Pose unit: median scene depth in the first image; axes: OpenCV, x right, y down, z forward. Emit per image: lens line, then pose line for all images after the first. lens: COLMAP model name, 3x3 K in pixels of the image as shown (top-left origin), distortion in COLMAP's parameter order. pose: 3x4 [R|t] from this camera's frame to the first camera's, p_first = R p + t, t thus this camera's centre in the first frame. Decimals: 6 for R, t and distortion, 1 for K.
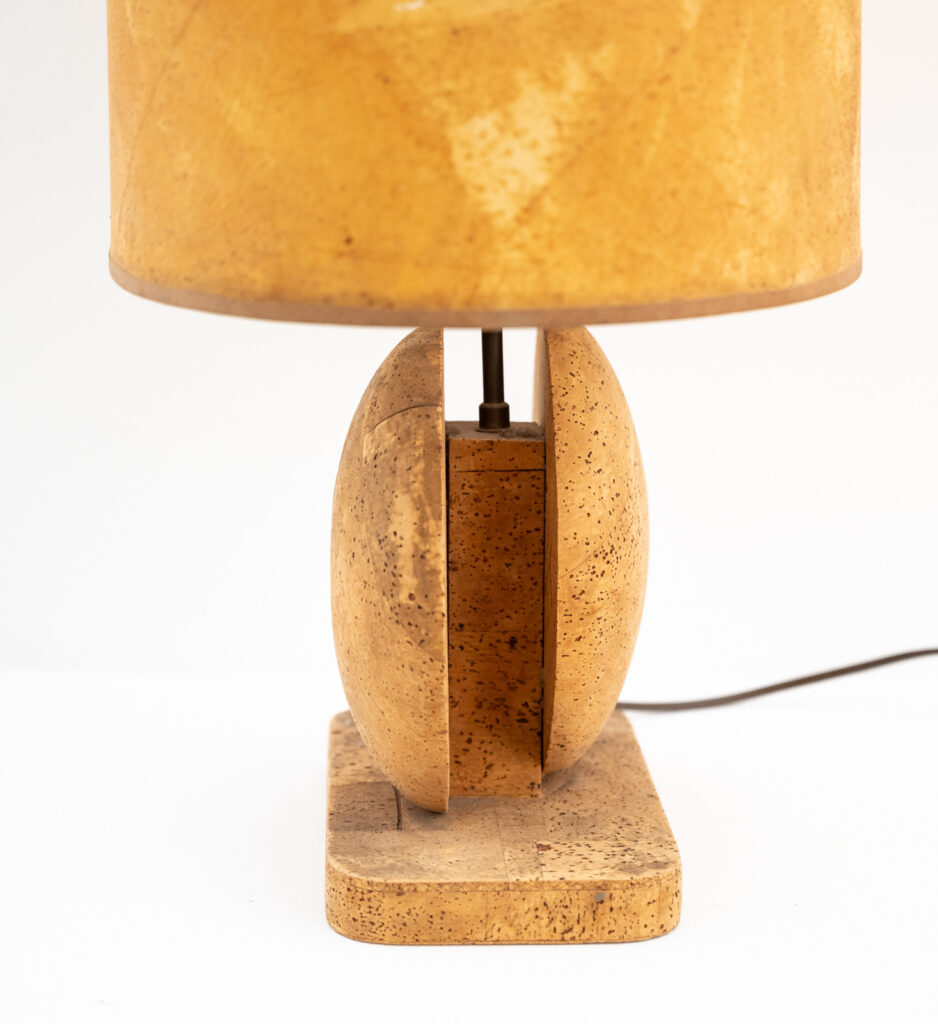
lens RADIAL K [[3071.4, 0, 469.0], [0, 3071.4, 512.0], [0, 0, 1]] dist [-0.076750, -0.394593]
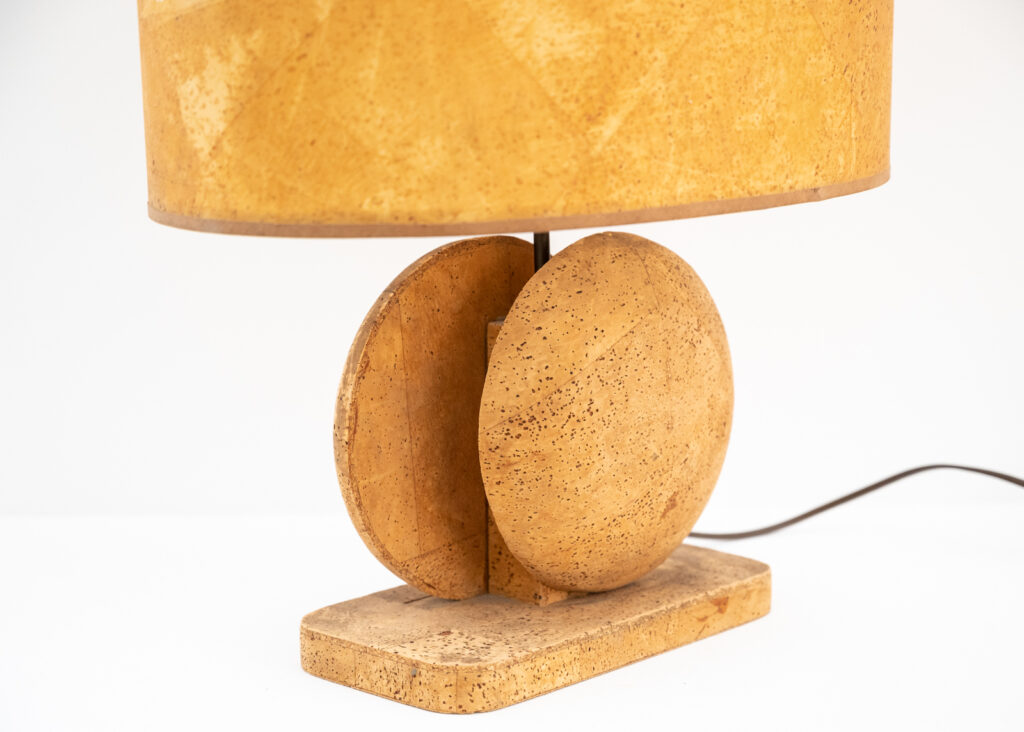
lens RADIAL K [[2403.0, 0, 511.9], [0, 2403.0, 381.2], [0, 0, 1]] dist [0.034540, 0.218155]
pose [[0.701230, 0.127418, -0.701456, 0.883193], [-0.120922, 0.990900, 0.059112, -0.073791], [0.702605, 0.043371, 0.710257, 0.321823]]
